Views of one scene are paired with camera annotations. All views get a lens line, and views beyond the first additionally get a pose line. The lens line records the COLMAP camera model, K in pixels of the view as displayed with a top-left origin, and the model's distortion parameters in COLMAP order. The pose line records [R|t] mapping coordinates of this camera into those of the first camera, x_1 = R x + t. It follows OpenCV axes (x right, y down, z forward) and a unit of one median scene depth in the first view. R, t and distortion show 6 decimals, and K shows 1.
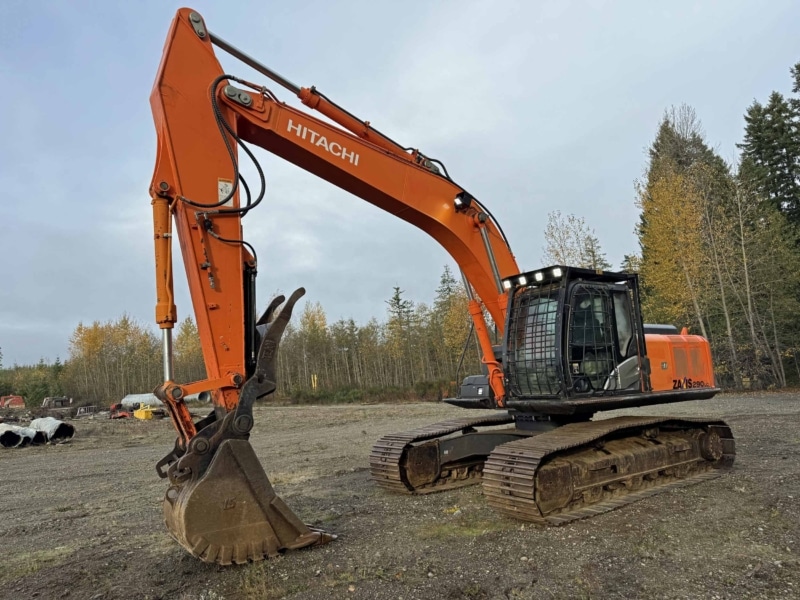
lens RADIAL K [[549.5, 0, 400.0], [0, 549.5, 300.0], [0, 0, 1]] dist [0.074577, -0.085239]
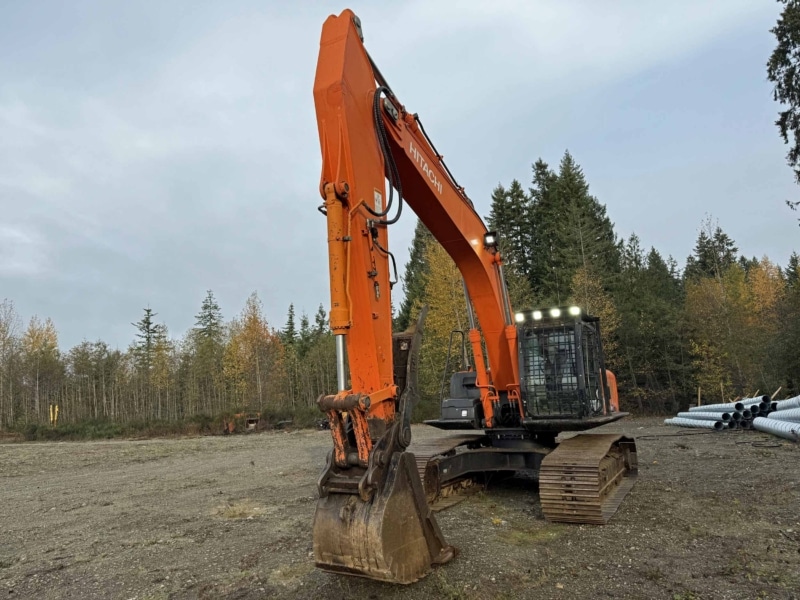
lens RADIAL K [[552.4, 0, 390.7], [0, 552.4, 298.6], [0, 0, 1]] dist [0.077075, -0.082580]
pose [[0.900537, 0.097592, 0.423686, -0.550856], [-0.071078, 0.994418, -0.077981, 0.041997], [-0.428931, 0.040110, 0.902446, 0.076450]]
